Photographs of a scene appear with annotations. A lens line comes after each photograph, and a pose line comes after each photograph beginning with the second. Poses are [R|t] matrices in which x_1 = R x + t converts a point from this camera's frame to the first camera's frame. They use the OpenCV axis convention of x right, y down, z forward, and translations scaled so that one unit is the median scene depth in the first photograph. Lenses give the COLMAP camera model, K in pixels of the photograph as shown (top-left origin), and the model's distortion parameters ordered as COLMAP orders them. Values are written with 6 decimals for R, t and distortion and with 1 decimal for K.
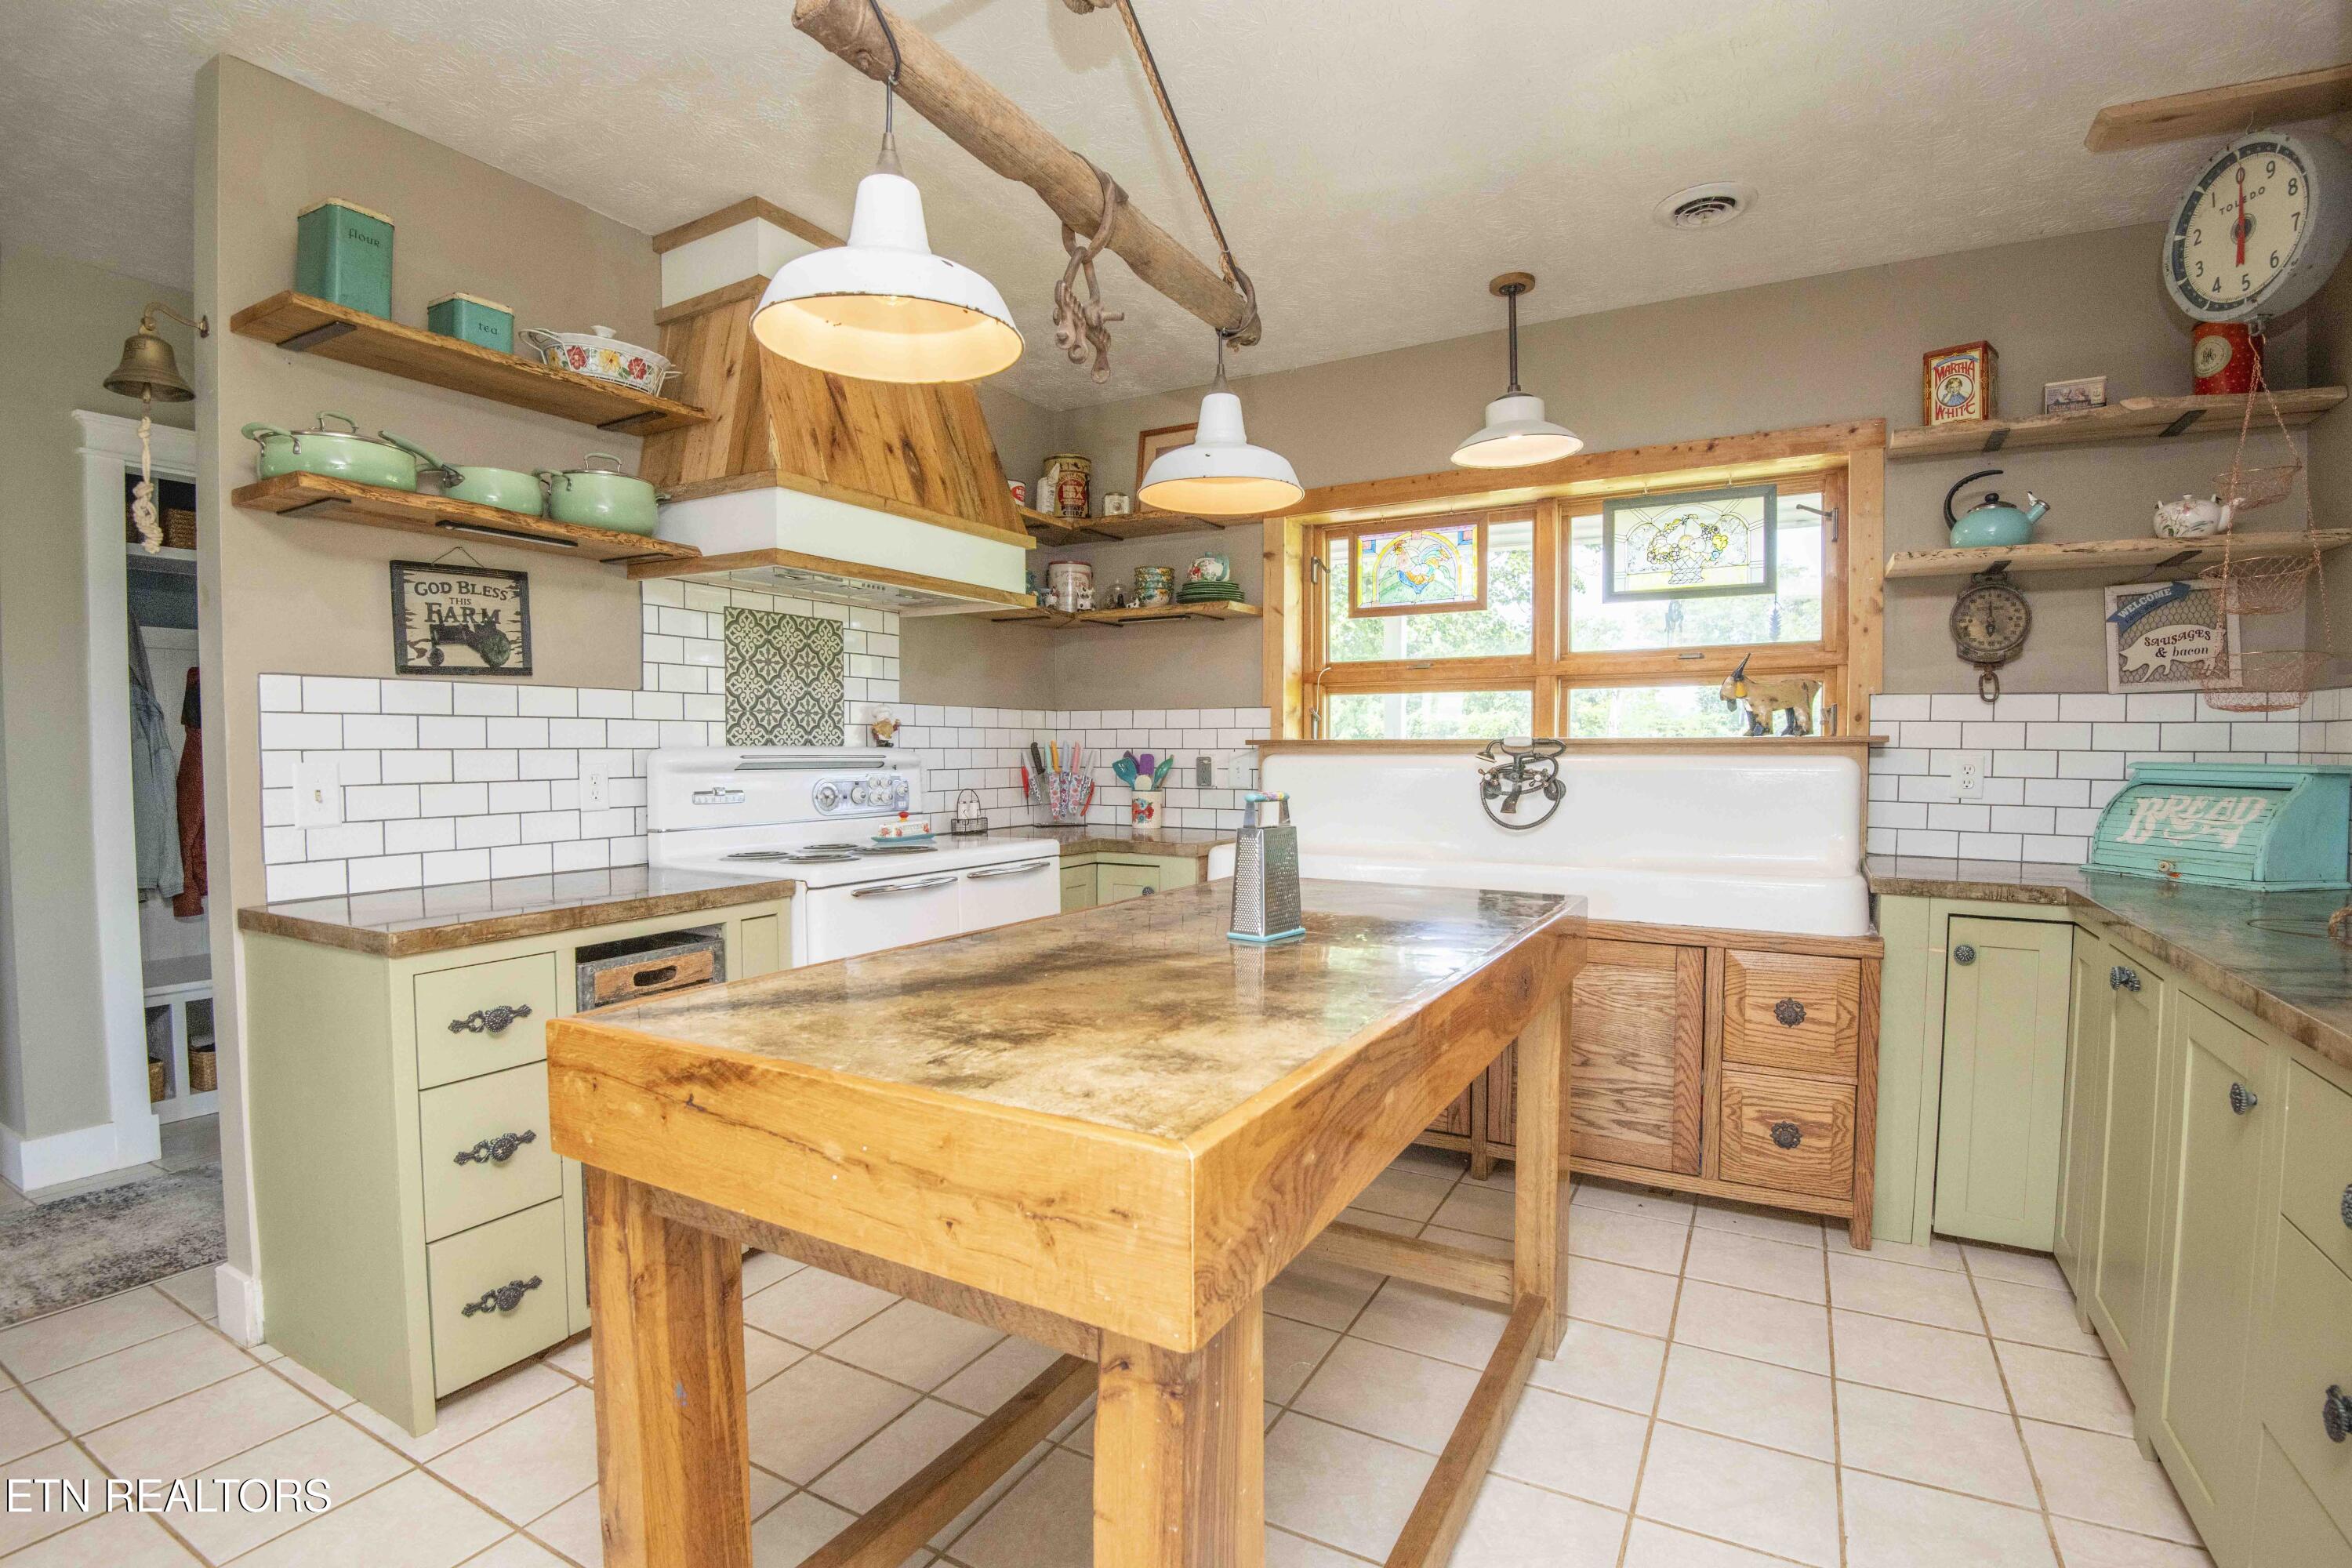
lens RADIAL K [[1082.1, 0, 1182.8], [0, 1082.1, 778.2], [0, 0, 1]] dist [-0.022742, -0.012244]
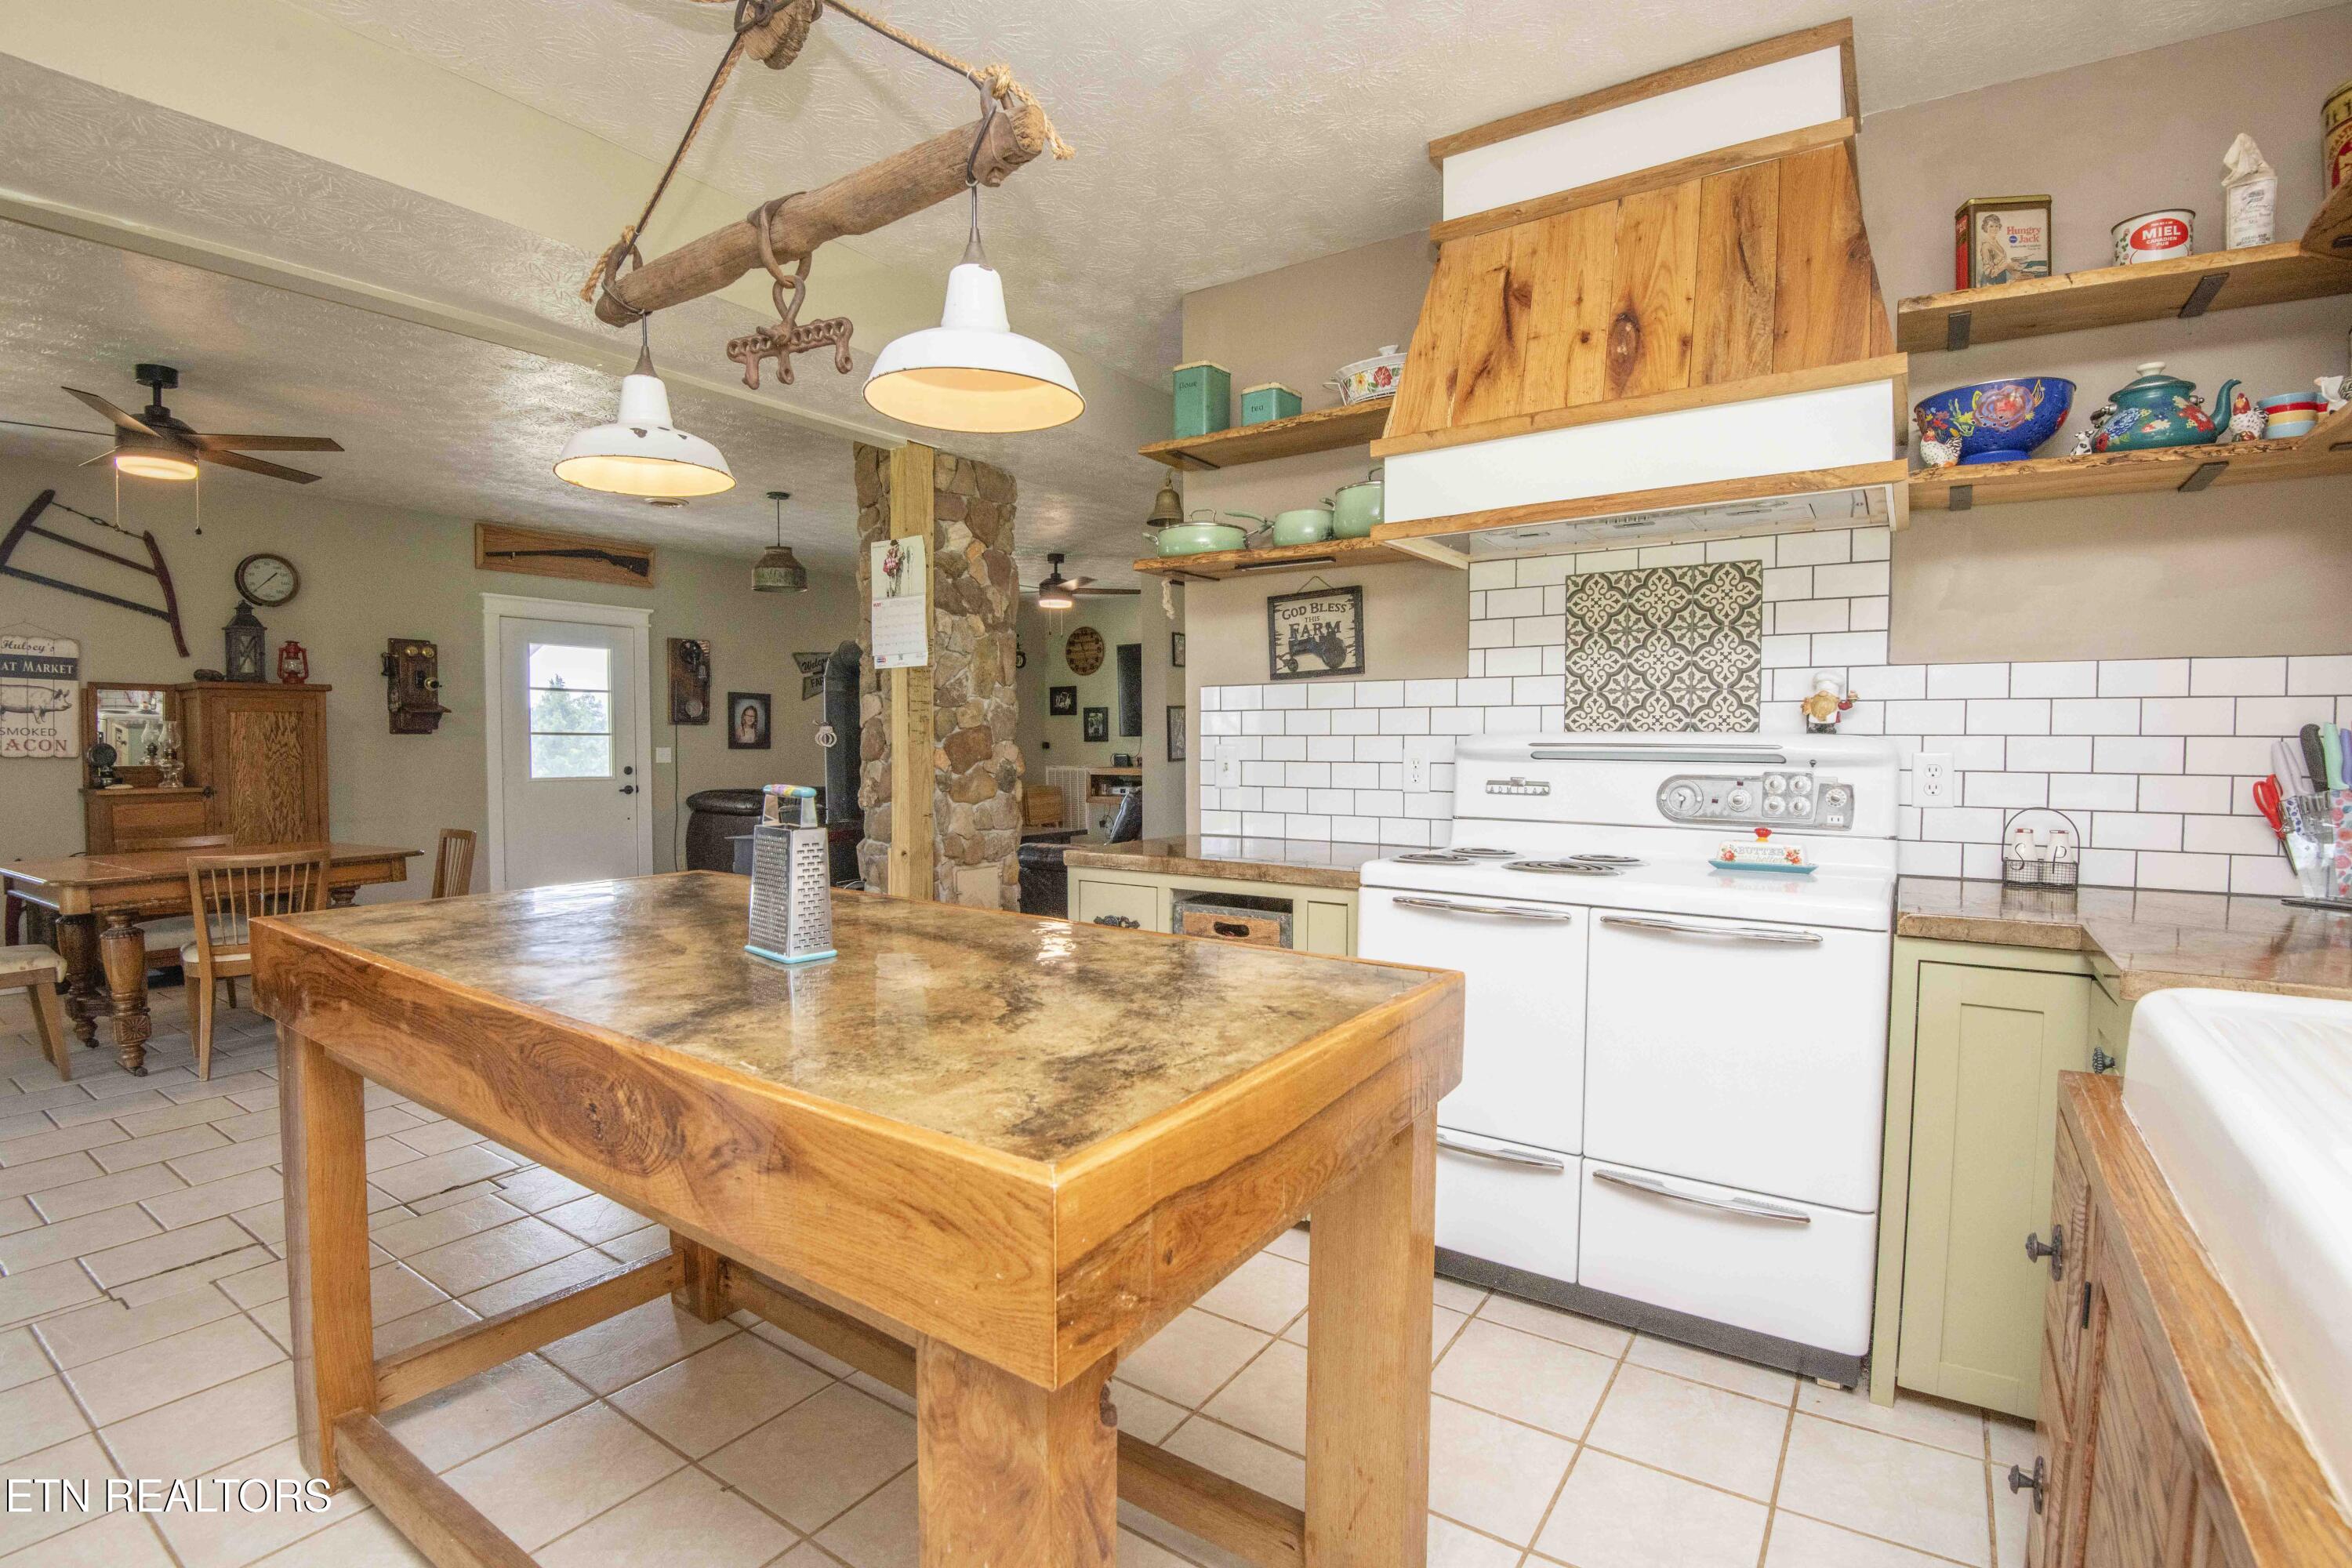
lens RADIAL K [[1082.1, 0, 1180.2], [0, 1082.1, 794.9], [0, 0, 1]] dist [-0.022742, -0.012244]
pose [[-0.095759, 0.055111, -0.993878, 0.595501], [-0.026499, 0.997971, 0.057891, -0.025556], [0.995052, 0.031881, -0.094105, 0.914730]]
